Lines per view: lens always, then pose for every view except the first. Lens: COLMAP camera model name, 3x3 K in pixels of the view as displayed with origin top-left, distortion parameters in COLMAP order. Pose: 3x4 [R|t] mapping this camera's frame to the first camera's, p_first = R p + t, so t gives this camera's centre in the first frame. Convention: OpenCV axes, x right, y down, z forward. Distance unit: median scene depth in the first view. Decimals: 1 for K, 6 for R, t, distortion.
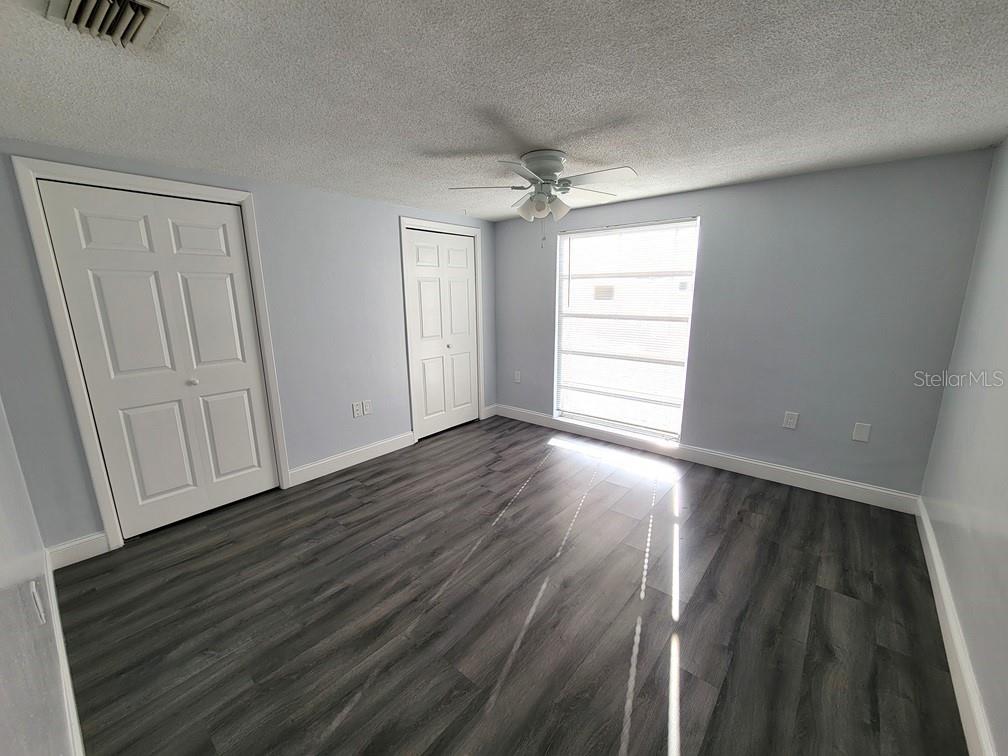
lens RADIAL K [[411.0, 0, 506.1], [0, 411.0, 375.2], [0, 0, 1]] dist [-0.000481, 0.000154]
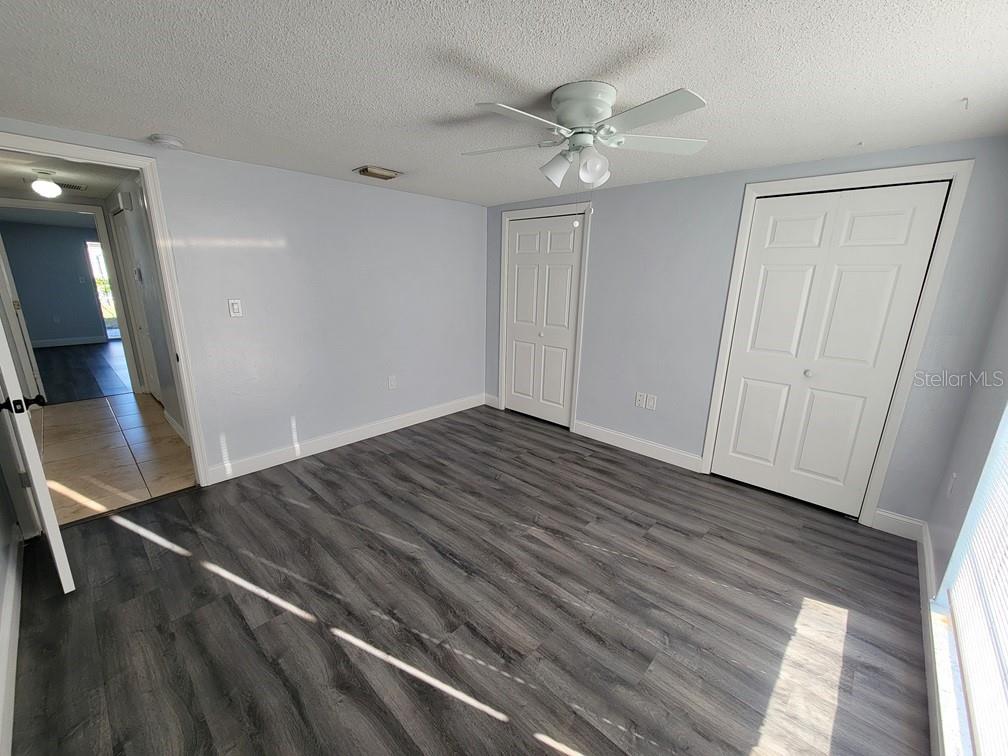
lens RADIAL K [[411.0, 0, 503.7], [0, 411.0, 385.2], [0, 0, 1]] dist [-0.000481, 0.000154]
pose [[-0.050428, 0.268666, -0.961912, 0.848988], [-0.222601, 0.935886, 0.273067, -0.210102], [0.973604, 0.227893, 0.012611, 0.914668]]
